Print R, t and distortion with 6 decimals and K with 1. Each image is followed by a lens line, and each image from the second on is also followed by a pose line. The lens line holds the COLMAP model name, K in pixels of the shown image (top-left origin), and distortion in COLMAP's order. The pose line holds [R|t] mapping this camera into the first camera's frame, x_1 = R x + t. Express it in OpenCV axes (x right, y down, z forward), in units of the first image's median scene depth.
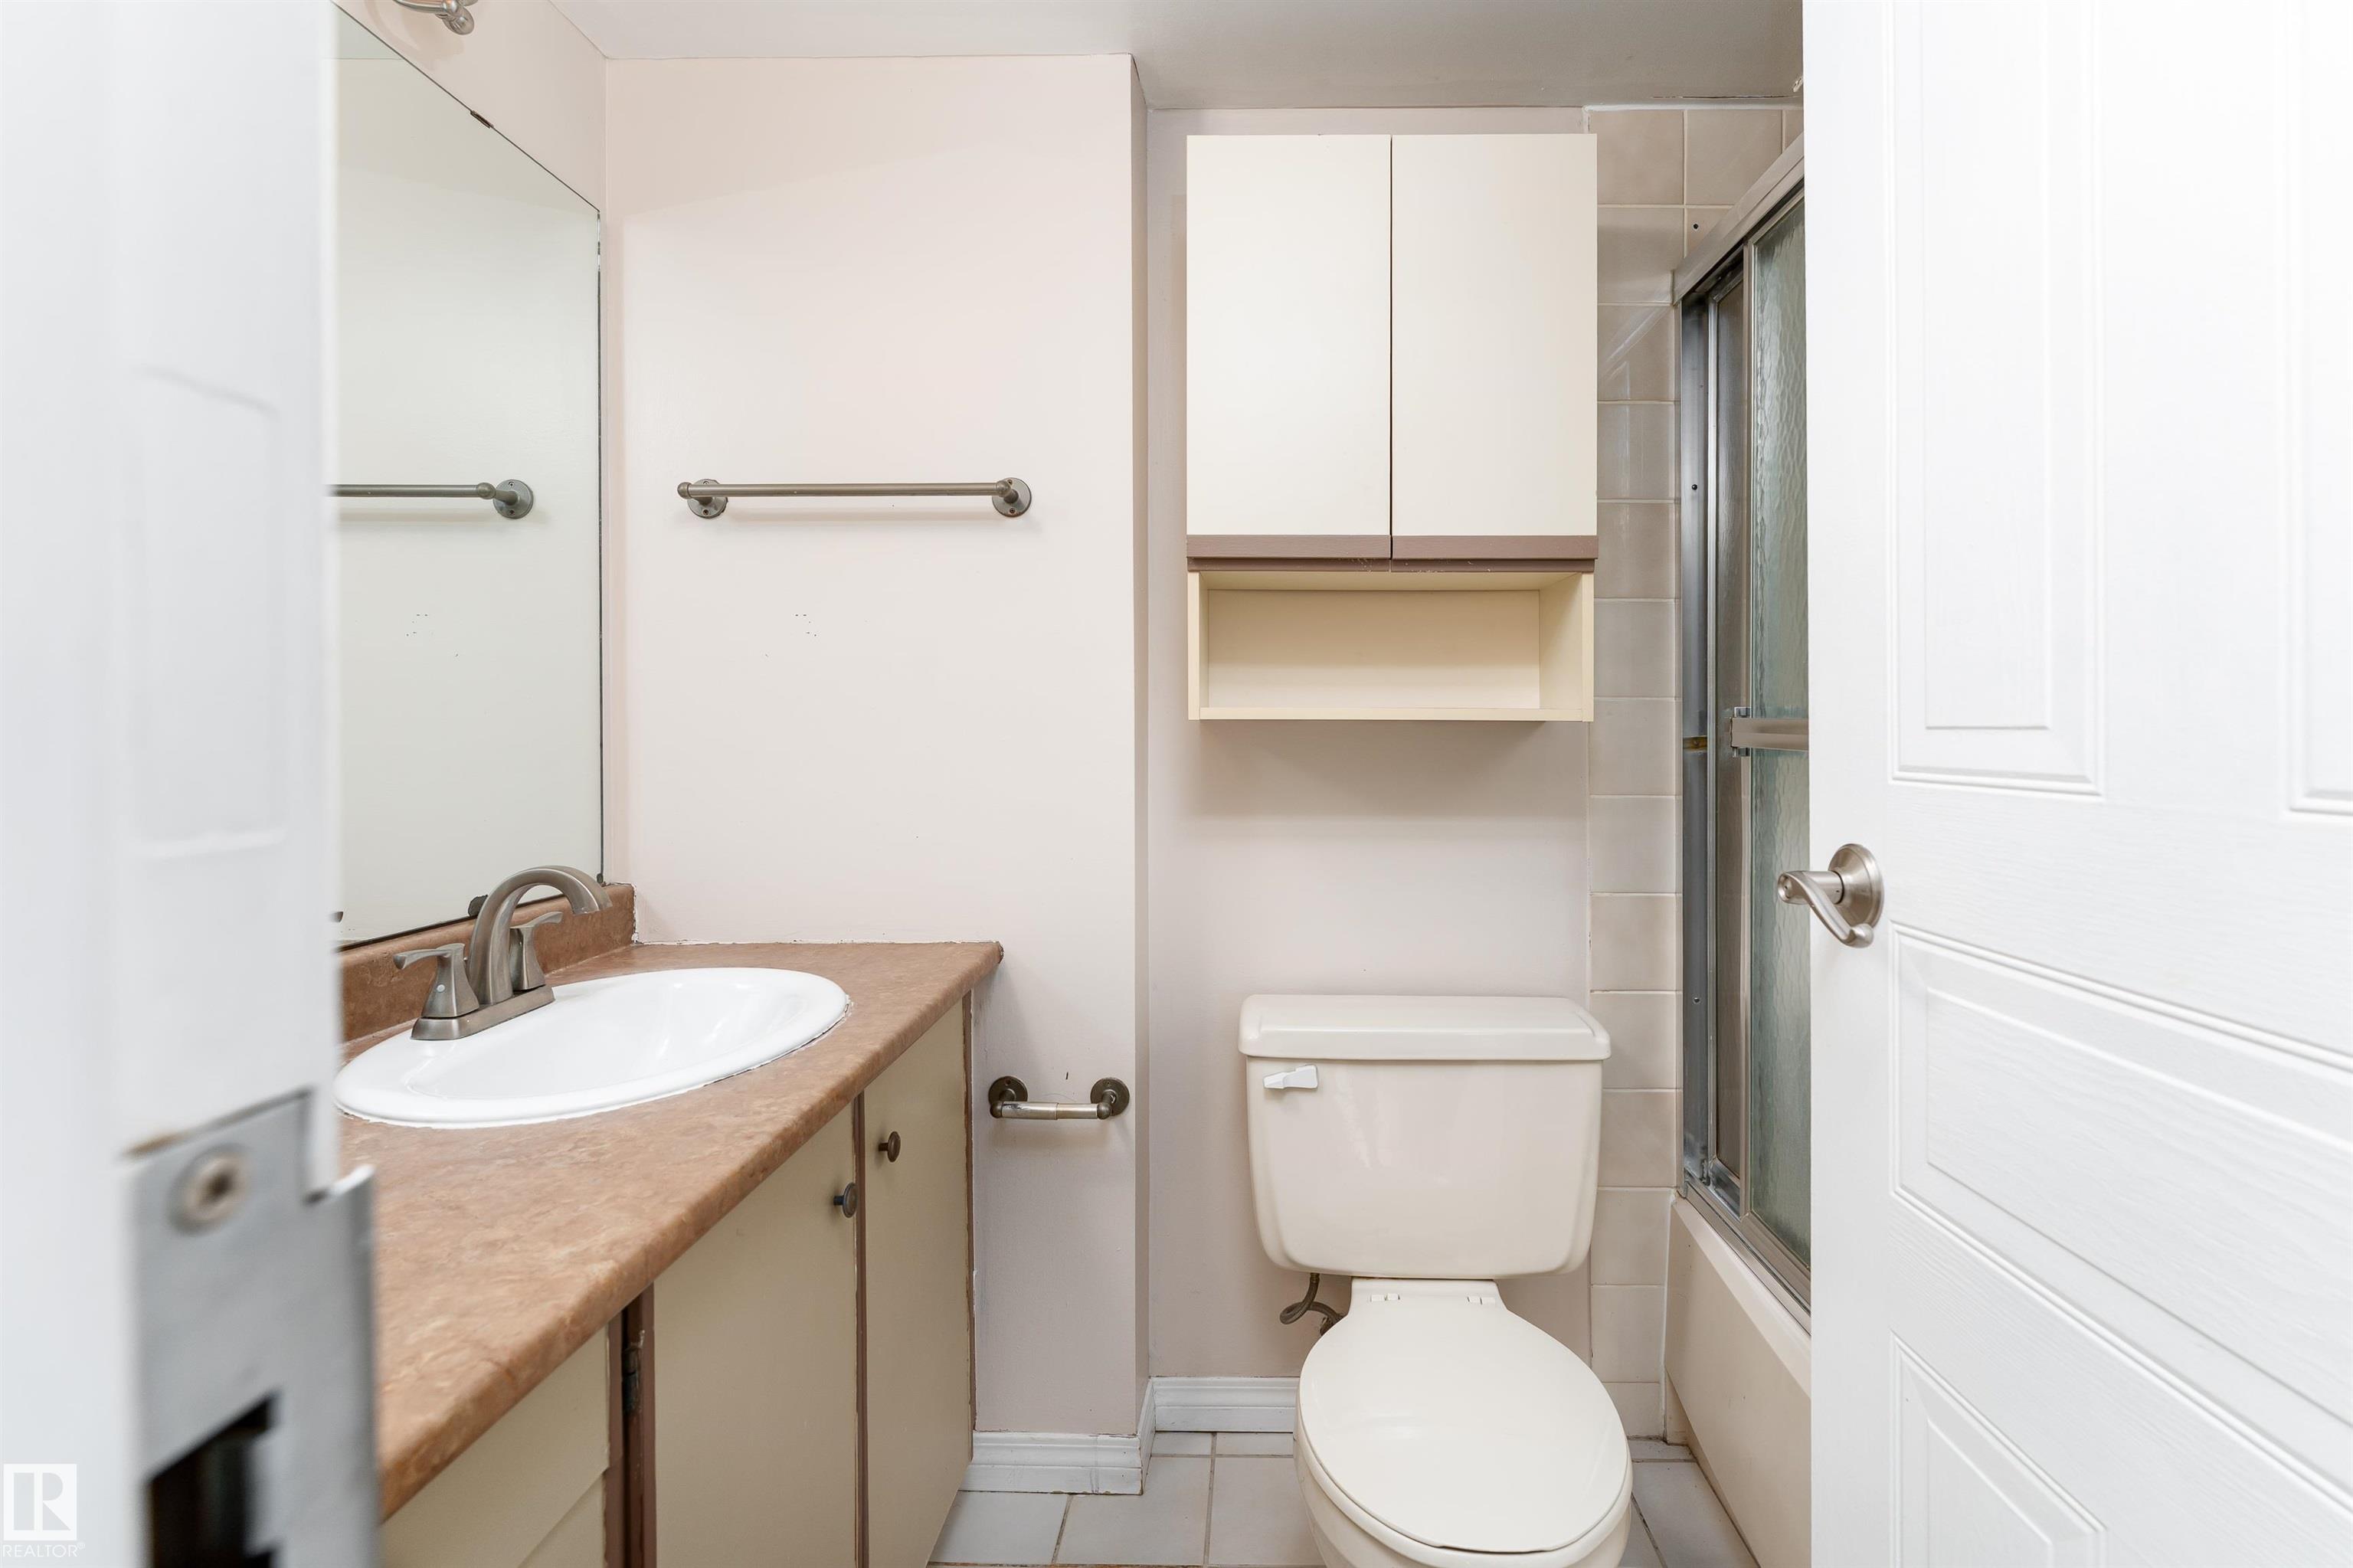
lens RADIAL K [[1037.2, 0, 1176.2], [0, 1037.2, 764.2], [0, 0, 1]] dist [0.010395, -0.014360]
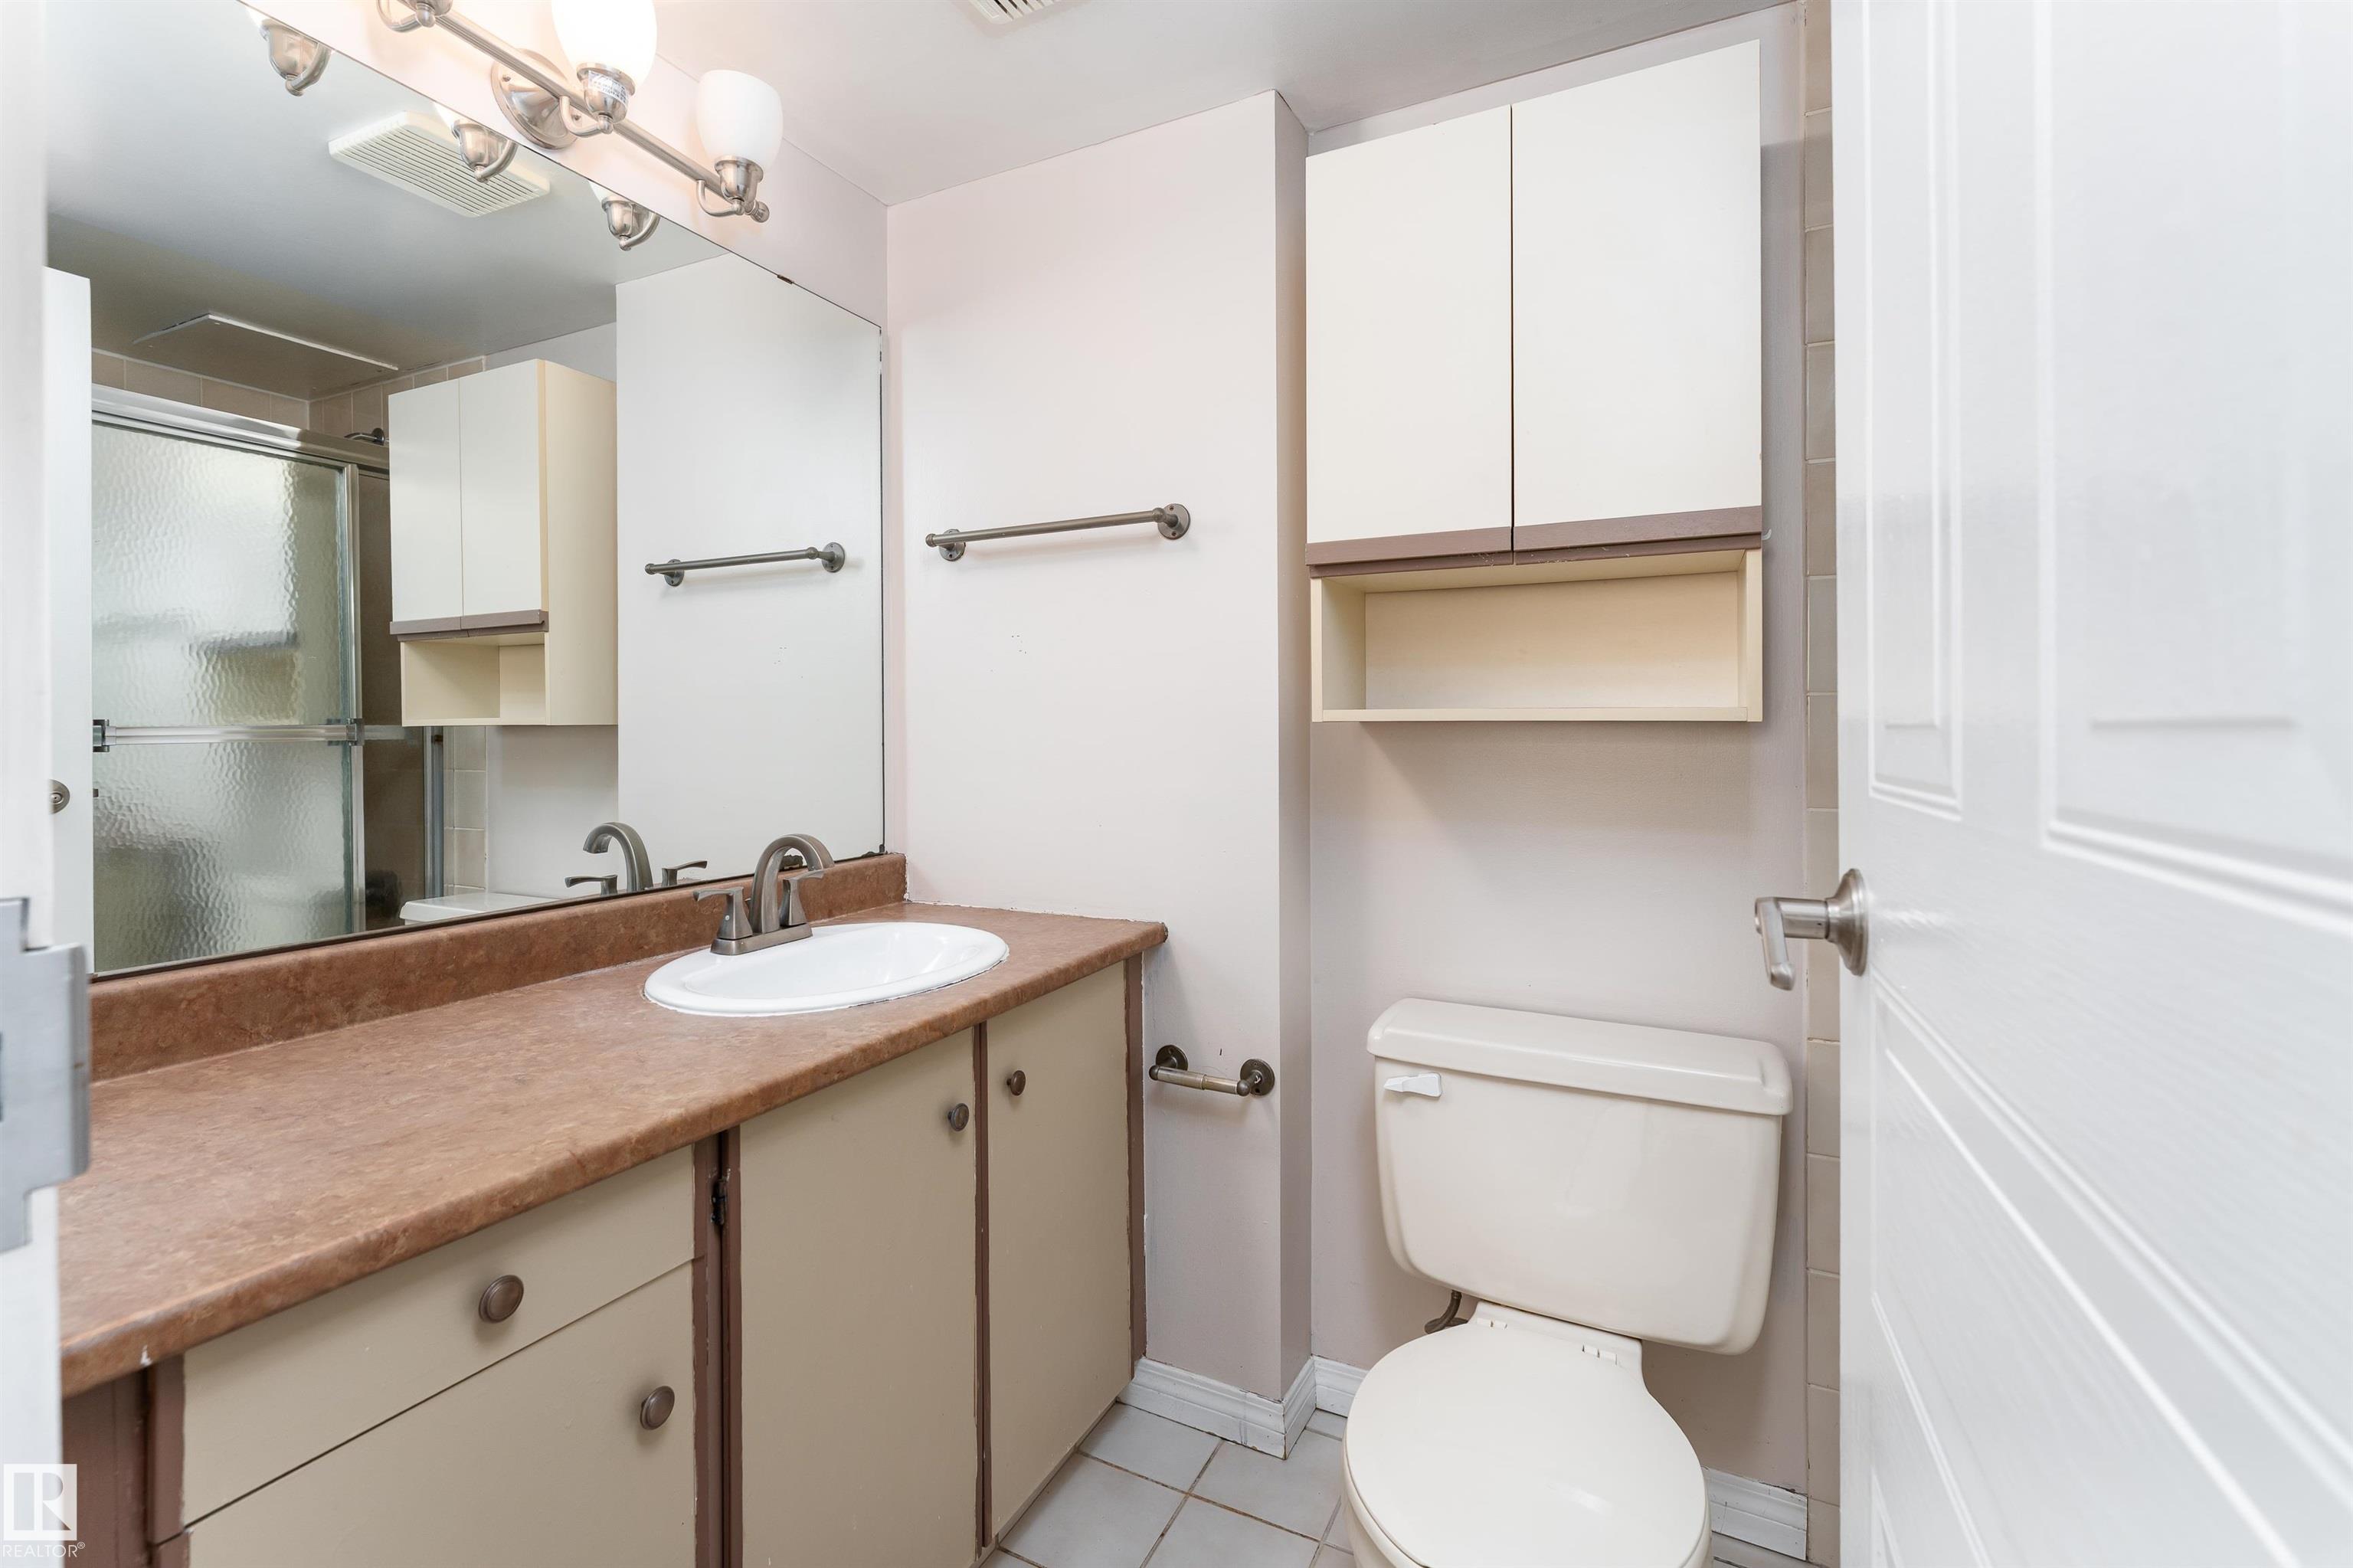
lens RADIAL K [[1030.8, 0, 1167.4], [0, 1030.8, 768.1], [0, 0, 1]] dist [0.000811, -0.000149]
pose [[0.896596, 0.014197, -0.442622, 0.332054], [-0.011943, 0.999898, 0.007878, -0.003131], [0.442689, -0.001777, 0.896673, 0.014940]]
